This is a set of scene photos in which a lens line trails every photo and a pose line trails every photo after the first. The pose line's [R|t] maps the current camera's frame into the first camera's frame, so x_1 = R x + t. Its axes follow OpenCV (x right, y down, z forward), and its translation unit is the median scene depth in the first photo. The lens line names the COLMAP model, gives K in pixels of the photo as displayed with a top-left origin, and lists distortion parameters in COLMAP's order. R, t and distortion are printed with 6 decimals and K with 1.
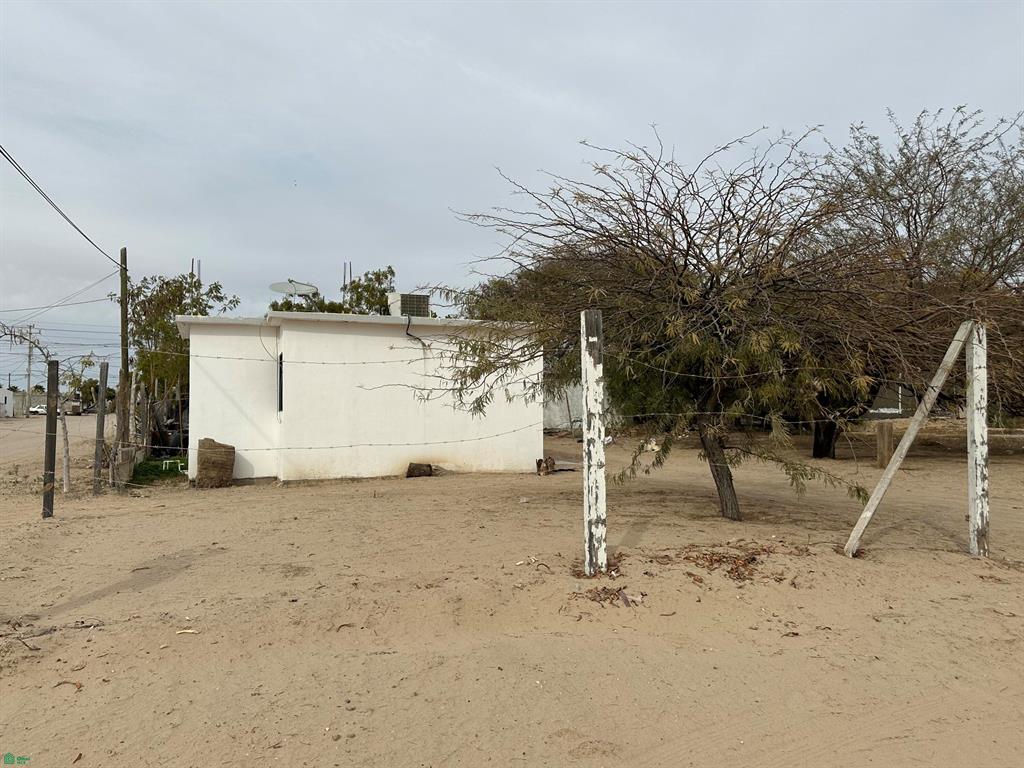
lens RADIAL K [[783.1, 0, 512.0], [0, 783.1, 384.0], [0, 0, 1]] dist [0.105737, -0.000550]
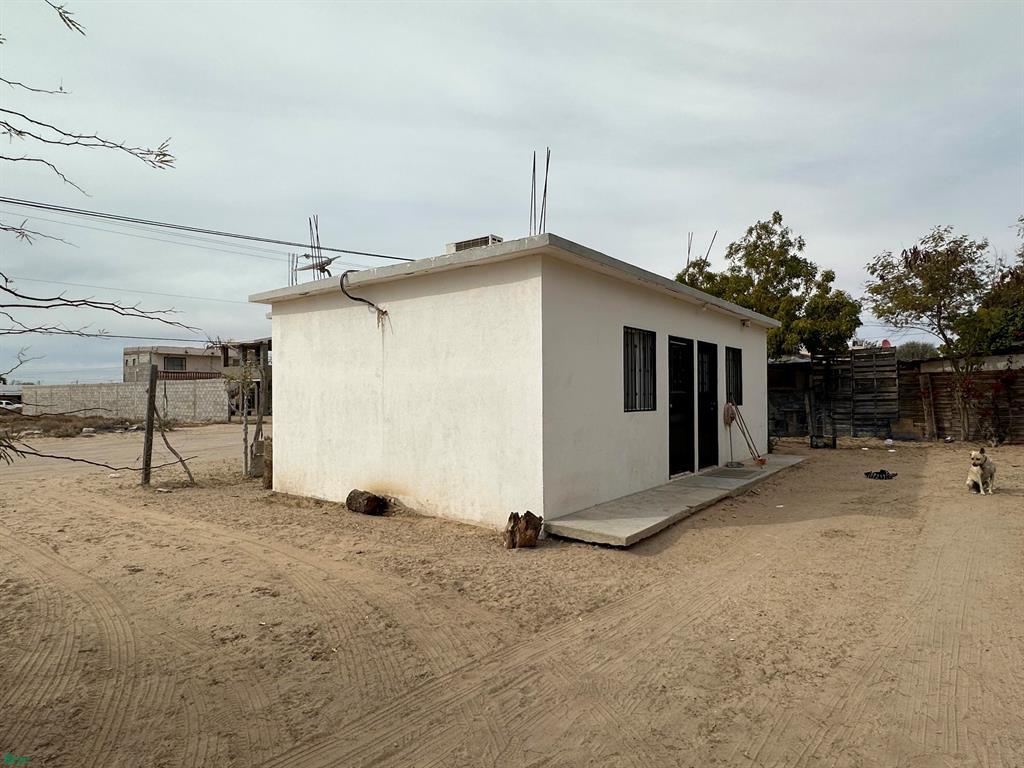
lens RADIAL K [[596.4, 0, 512.0], [0, 596.4, 384.0], [0, 0, 1]] dist [-0.003867, -0.000657]
pose [[0.519993, -0.016258, -0.854016, 0.373591], [0.038920, 0.999231, 0.004675, 0.012575], [0.853283, -0.035669, 0.520227, 0.839886]]
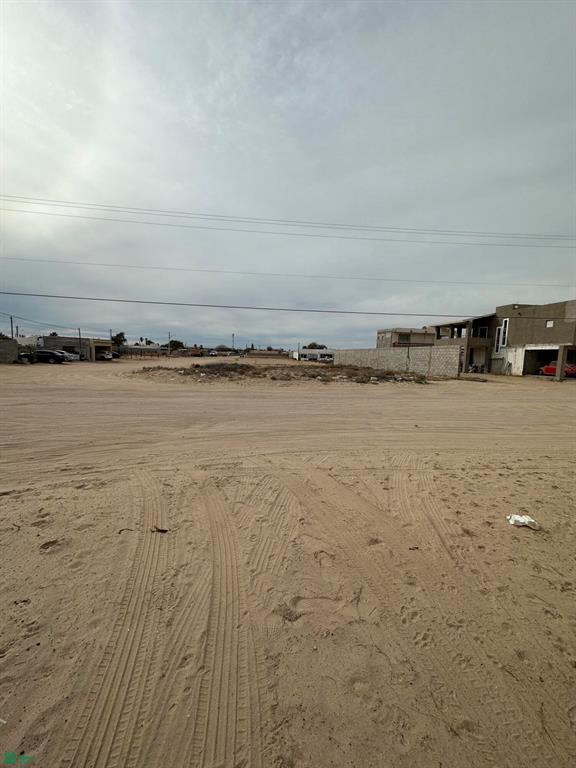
lens RADIAL K [[306.9, 0, 288.0], [0, 306.9, 384.0], [0, 0, 1]] dist [-0.001386, 0.000682]
pose [[-0.278118, 0.086601, -0.956635, -0.346609], [0.007886, 0.996100, 0.087881, 0.012421], [0.960515, 0.016897, -0.277716, 0.708271]]
